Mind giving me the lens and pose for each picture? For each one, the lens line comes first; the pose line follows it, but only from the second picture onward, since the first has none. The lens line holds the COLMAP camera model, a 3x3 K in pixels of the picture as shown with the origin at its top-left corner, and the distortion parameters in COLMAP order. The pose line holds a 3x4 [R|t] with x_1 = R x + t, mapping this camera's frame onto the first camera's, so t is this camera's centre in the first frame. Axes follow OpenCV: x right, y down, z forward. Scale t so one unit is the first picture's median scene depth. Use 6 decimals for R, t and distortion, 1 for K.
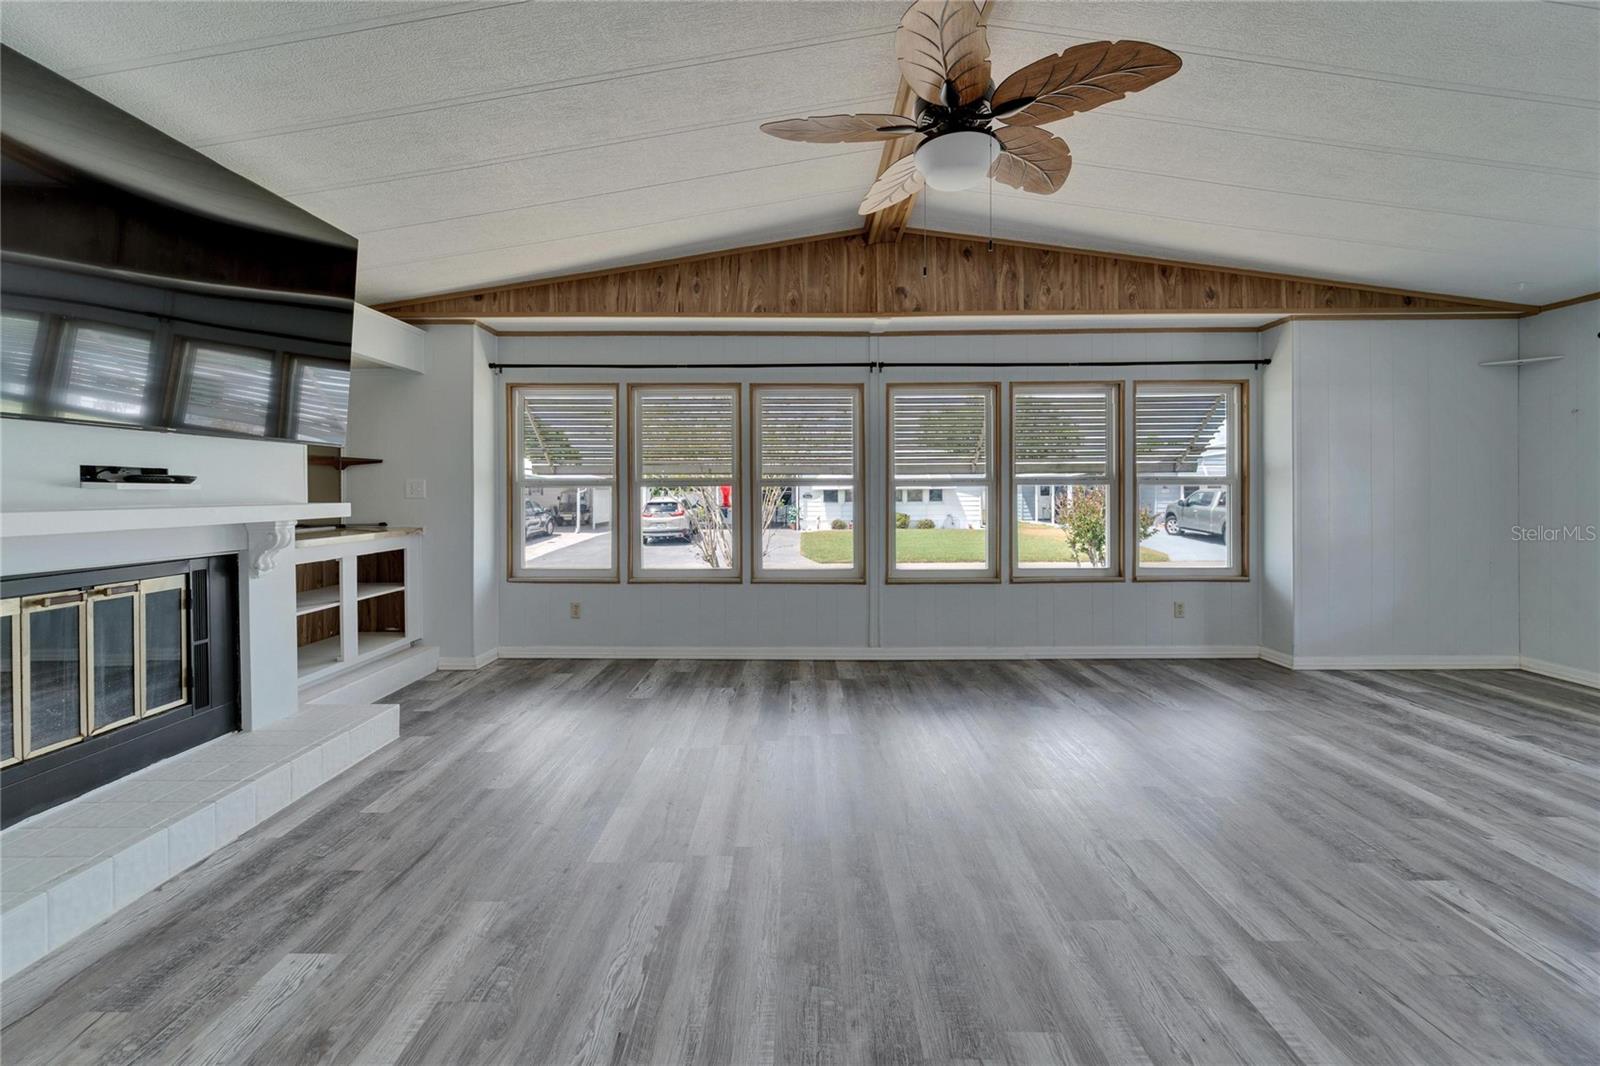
lens RADIAL K [[661.2, 0, 794.8], [0, 661.2, 500.5], [0, 0, 1]] dist [0.002719, -0.001348]
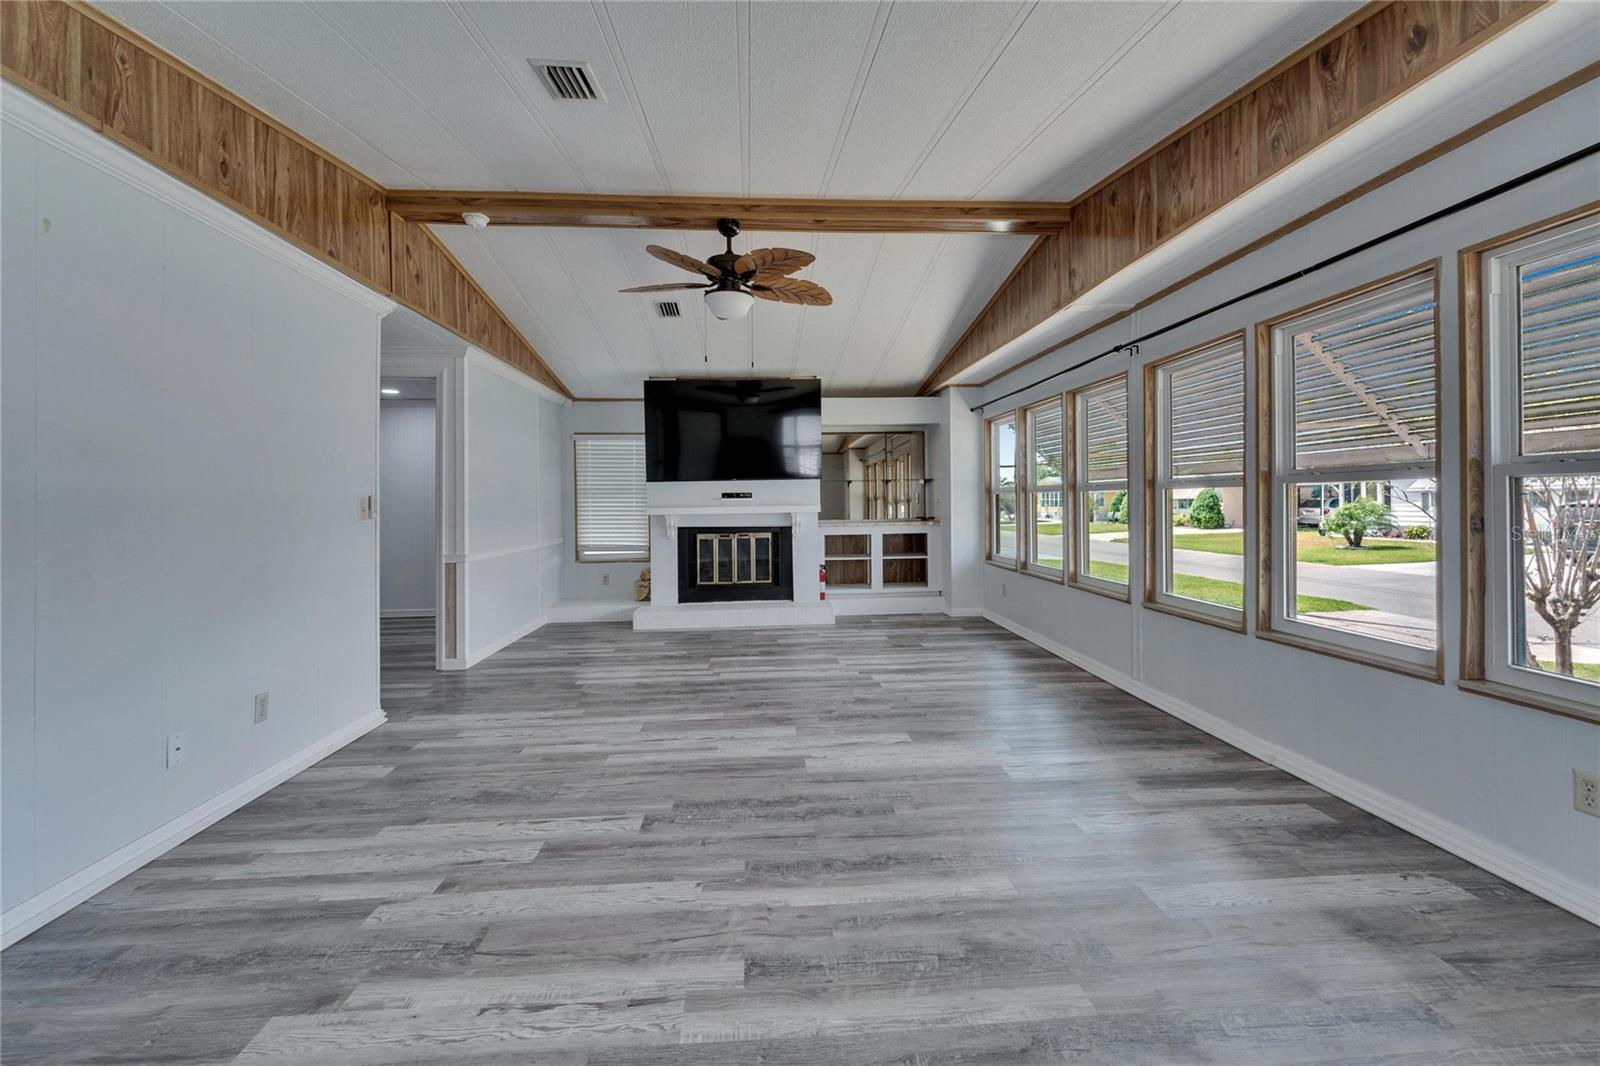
lens RADIAL K [[661.2, 0, 799.2], [0, 661.2, 497.1], [0, 0, 1]] dist [0.002719, -0.001348]
pose [[0.079009, -0.005758, -0.996857, 1.022842], [0.000403, 0.999983, -0.005744, -0.007561], [0.996874, 0.000052, 0.079010, 0.555402]]
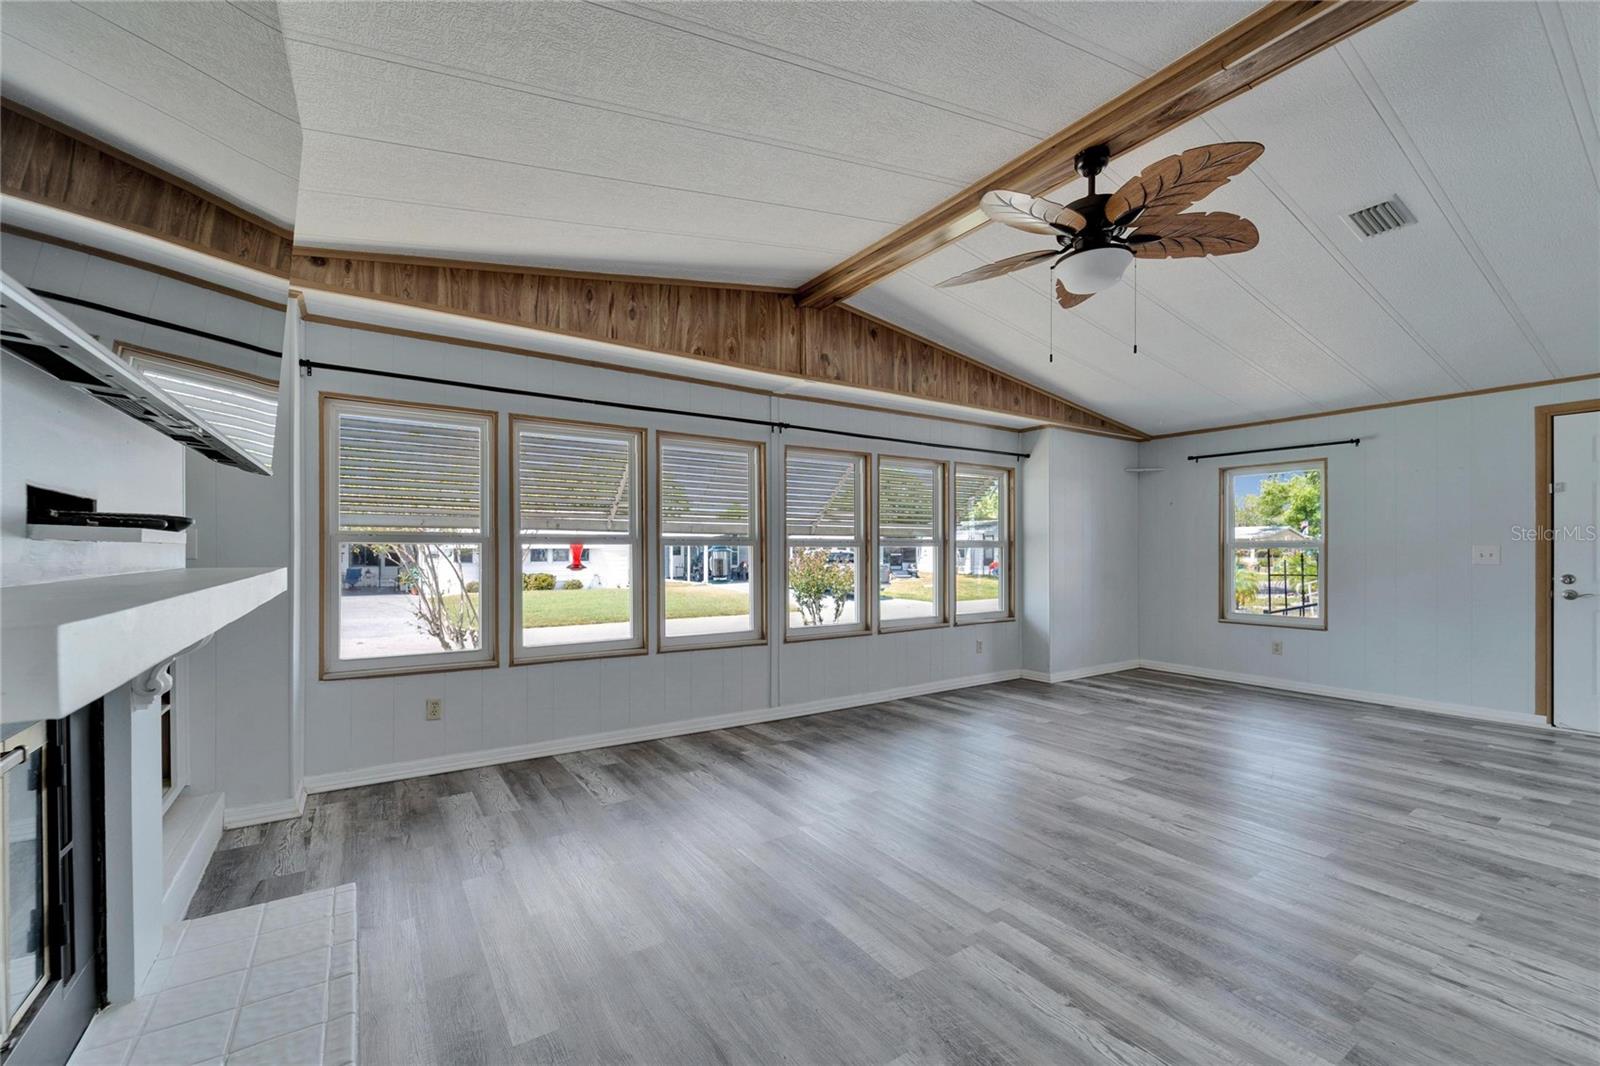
lens RADIAL K [[652.6, 0, 794.1], [0, 652.6, 555.8], [0, 0, 1]] dist [0.001866, -0.000074]
pose [[0.830023, 0.000636, 0.557730, -0.447359], [0.002994, 0.999980, -0.005596, -0.001340], [-0.557722, 0.006315, 0.830004, 0.180138]]
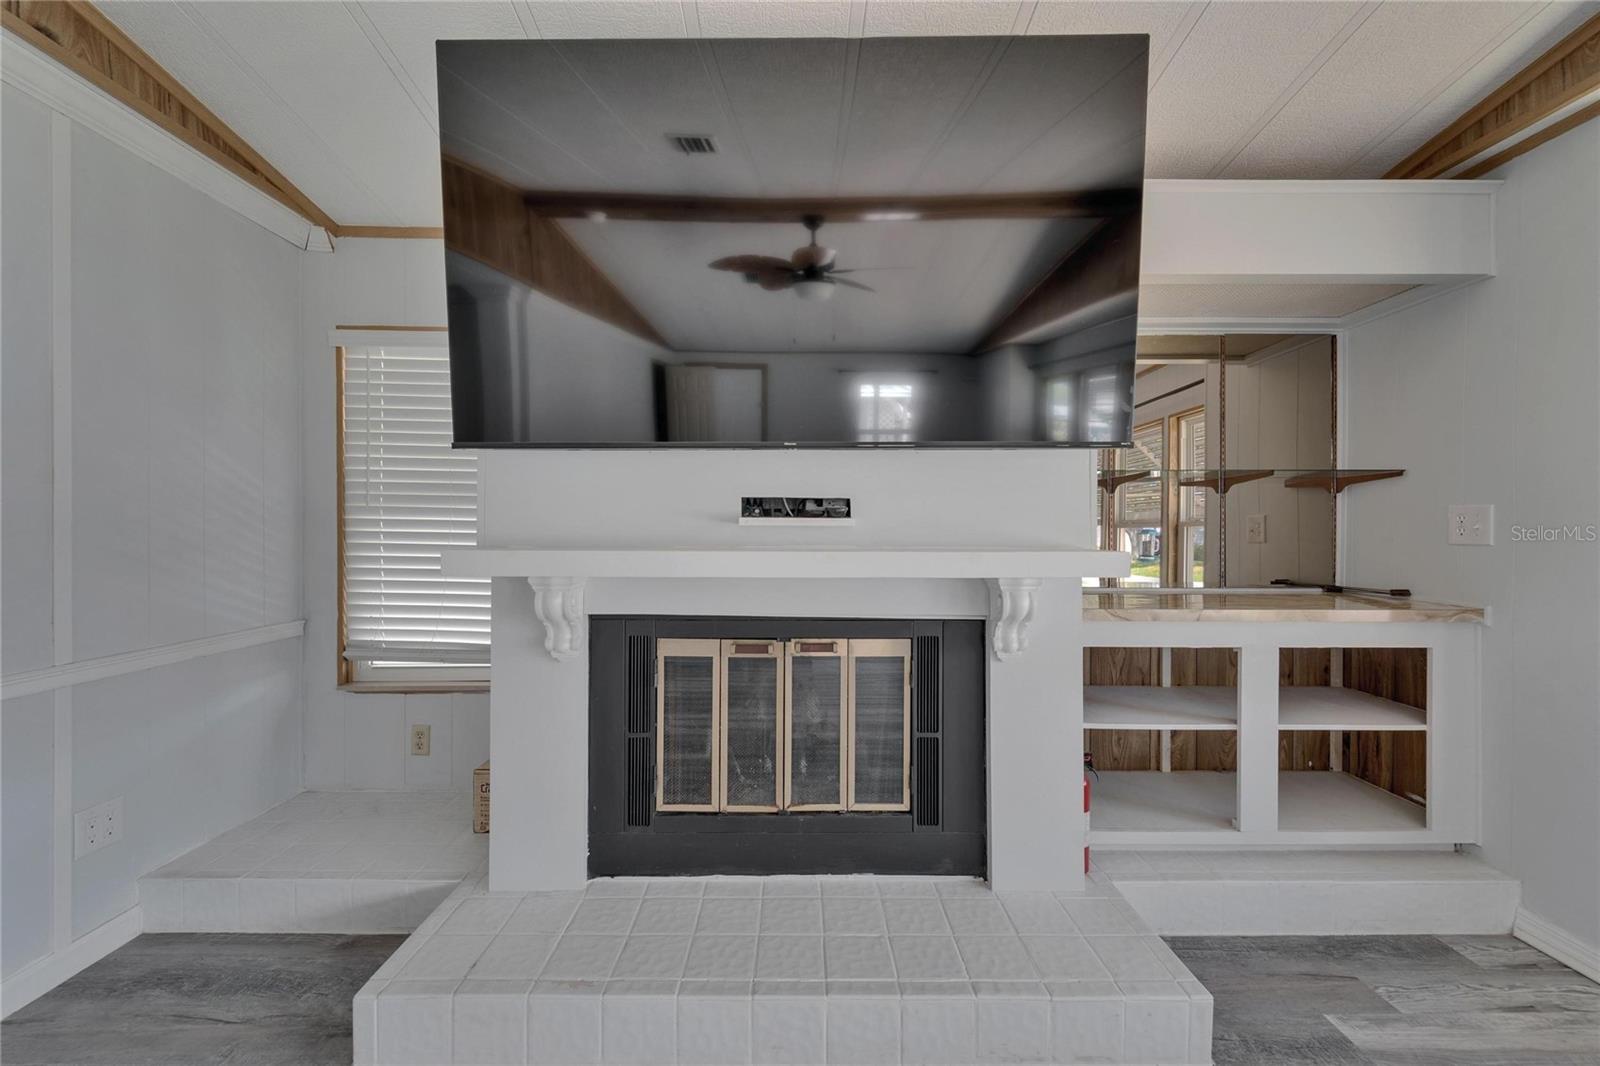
lens RADIAL K [[661.2, 0, 793.3], [0, 661.2, 534.1], [0, 0, 1]] dist [0.002719, -0.001348]
pose [[0.007372, 0.006585, -0.999951, -0.107587], [-0.016713, 0.999839, 0.006461, -0.005835], [0.999833, 0.016665, 0.007481, 0.527135]]
